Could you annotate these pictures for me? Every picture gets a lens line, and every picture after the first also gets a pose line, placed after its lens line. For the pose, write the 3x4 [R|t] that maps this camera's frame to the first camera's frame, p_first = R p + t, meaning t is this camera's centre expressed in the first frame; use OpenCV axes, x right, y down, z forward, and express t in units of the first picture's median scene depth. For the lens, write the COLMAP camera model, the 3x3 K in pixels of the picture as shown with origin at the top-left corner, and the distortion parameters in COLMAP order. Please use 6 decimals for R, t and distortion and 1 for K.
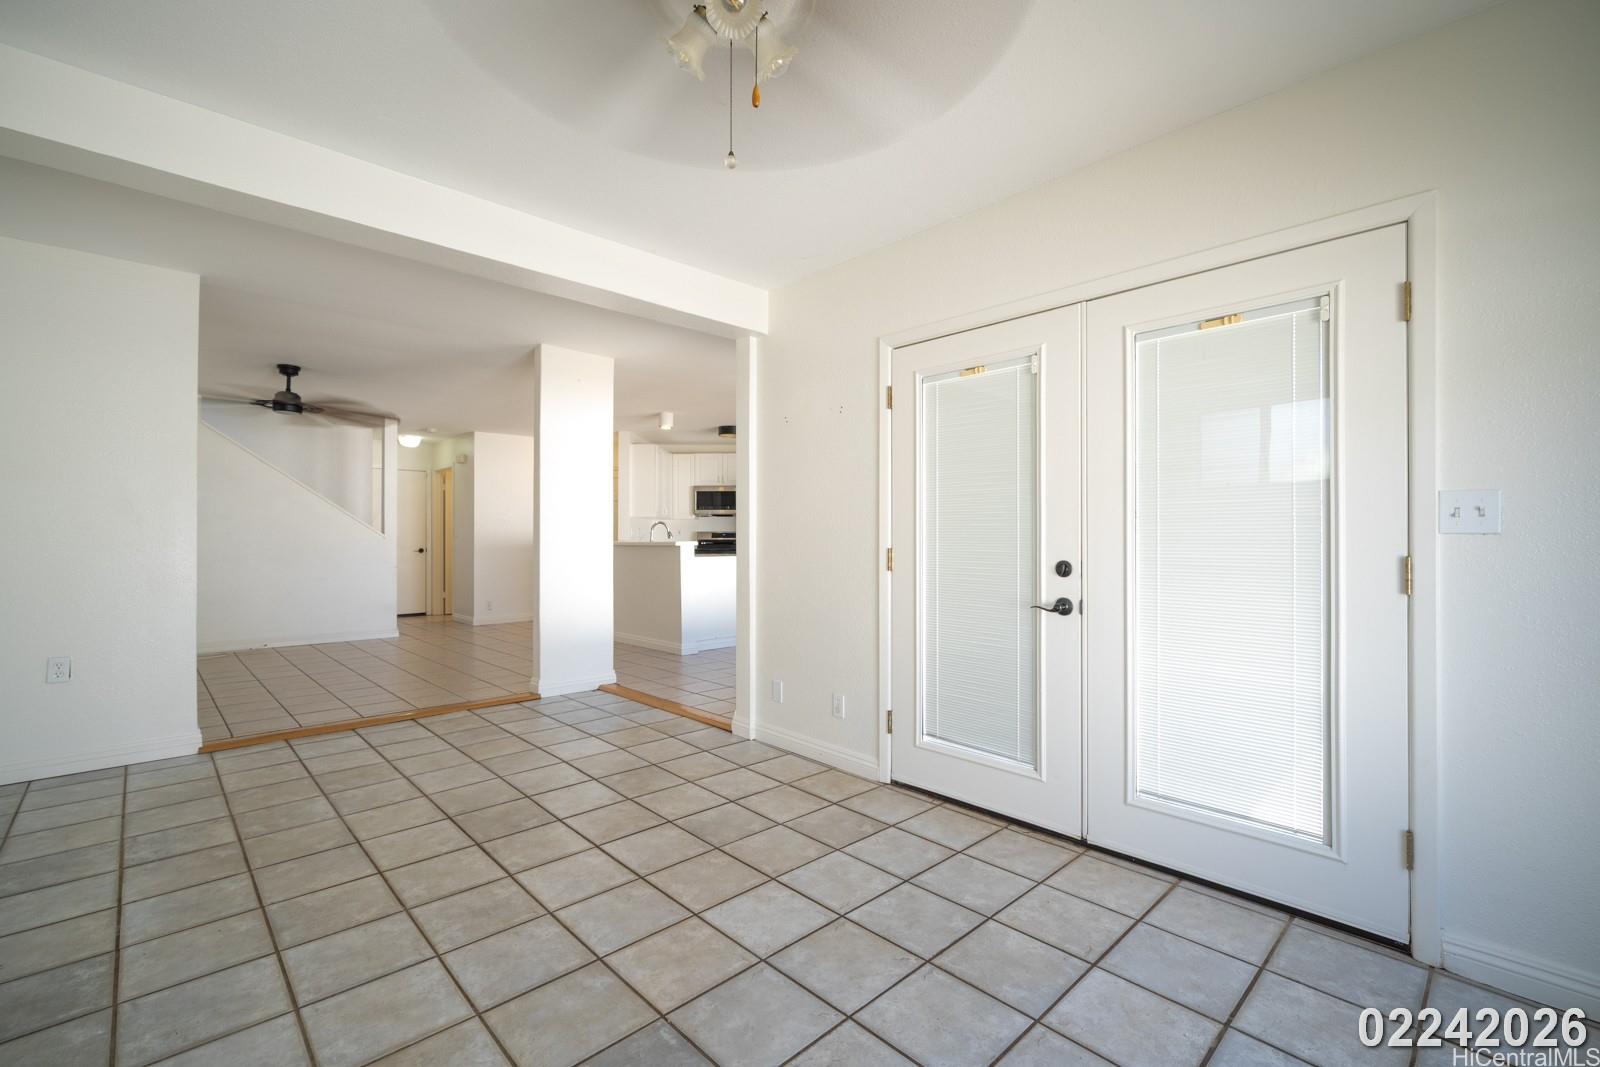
lens RADIAL K [[691.7, 0, 794.7], [0, 691.7, 536.9], [0, 0, 1]] dist [0.001358, 0.000217]
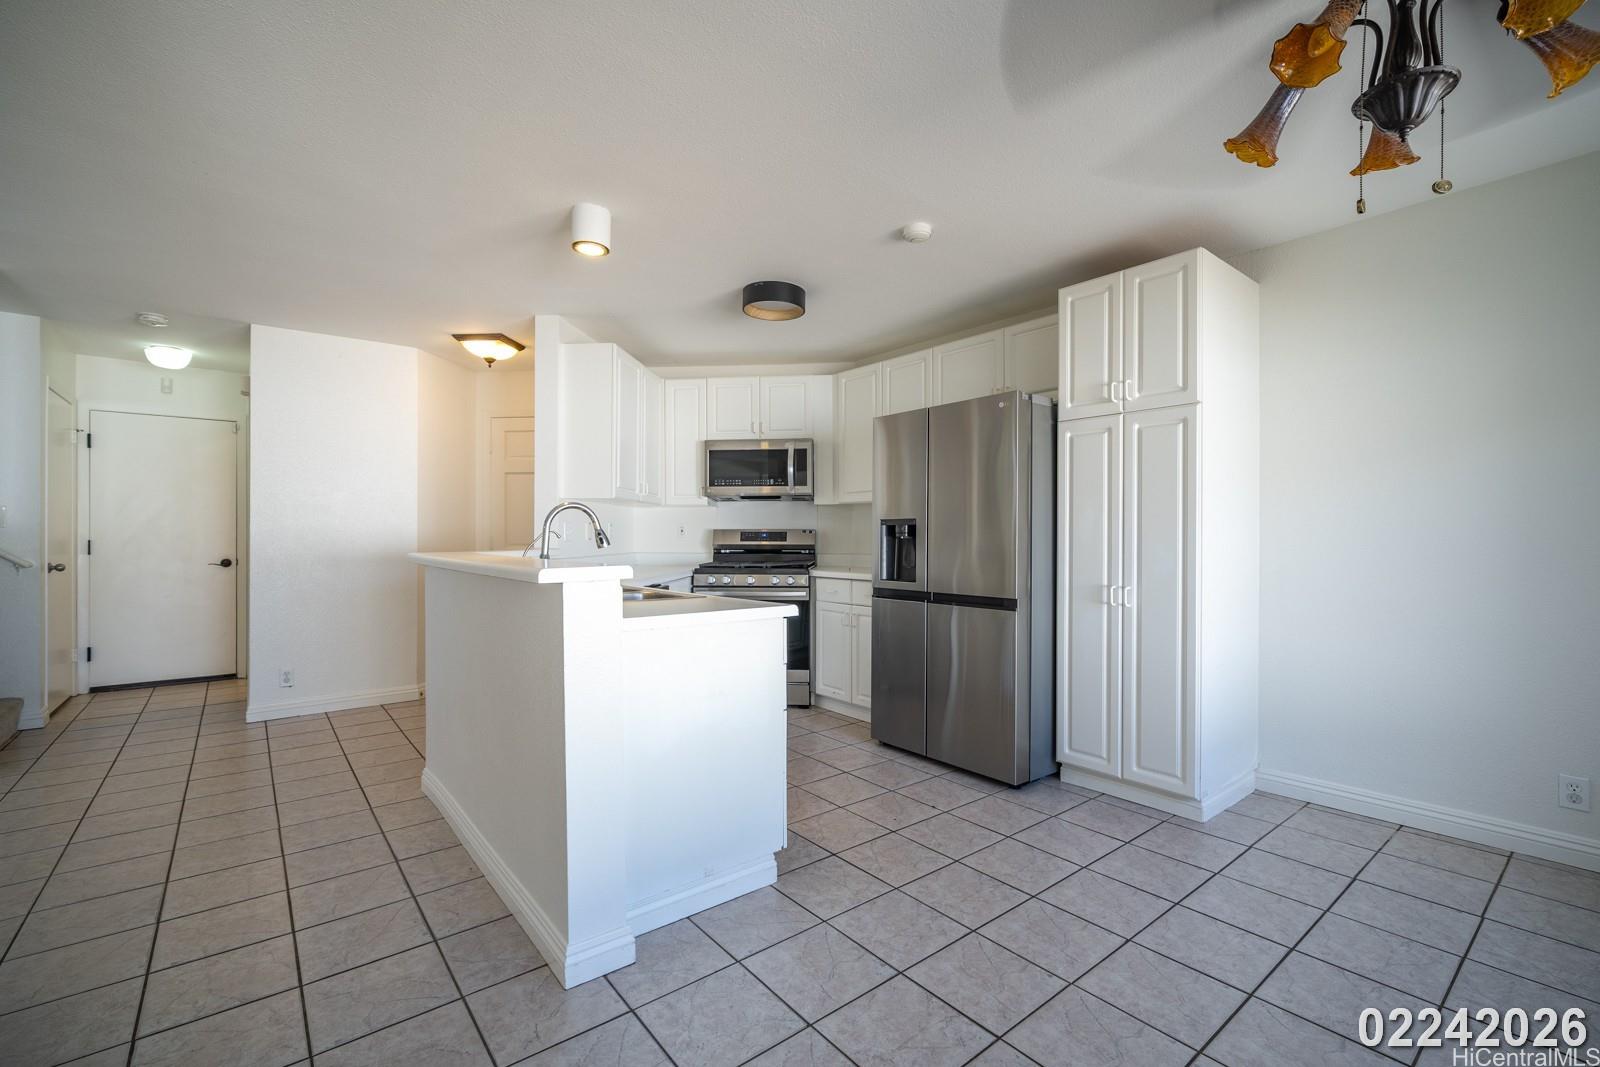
lens RADIAL K [[691.7, 0, 794.7], [0, 691.7, 536.9], [0, 0, 1]] dist [0.001358, 0.000217]
pose [[0.996555, 0.000736, -0.082930, -0.036964], [-0.000704, 1.000000, 0.000414, -0.002171], [0.082930, -0.000355, 0.996555, 0.490527]]
